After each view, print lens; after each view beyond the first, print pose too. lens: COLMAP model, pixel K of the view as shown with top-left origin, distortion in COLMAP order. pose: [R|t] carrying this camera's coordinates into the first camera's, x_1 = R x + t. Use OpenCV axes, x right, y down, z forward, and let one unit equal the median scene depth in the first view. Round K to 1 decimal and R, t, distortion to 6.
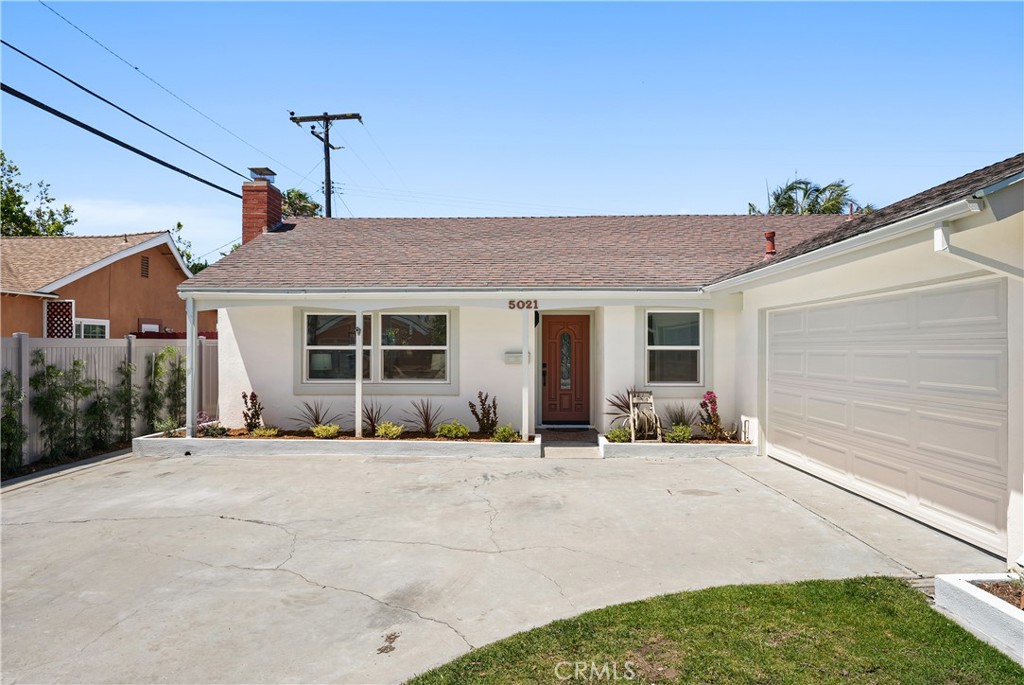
lens RADIAL K [[657.9, 0, 517.2], [0, 657.9, 355.9], [0, 0, 1]] dist [0.000331, -0.002342]
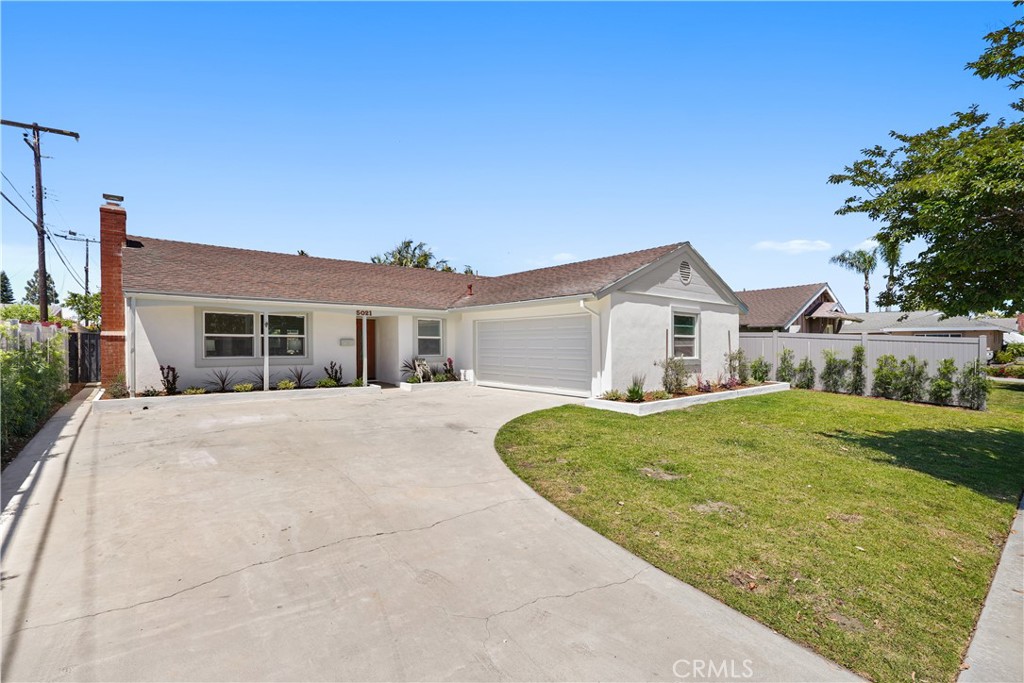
lens RADIAL K [[474.6, 0, 506.3], [0, 474.6, 351.1], [0, 0, 1]] dist [-0.009519, 0.002632]
pose [[0.752427, -0.008206, 0.658625, -0.538322], [0.006119, 0.999966, 0.005468, 0.023274], [-0.658647, -0.000084, 0.752452, -0.251125]]
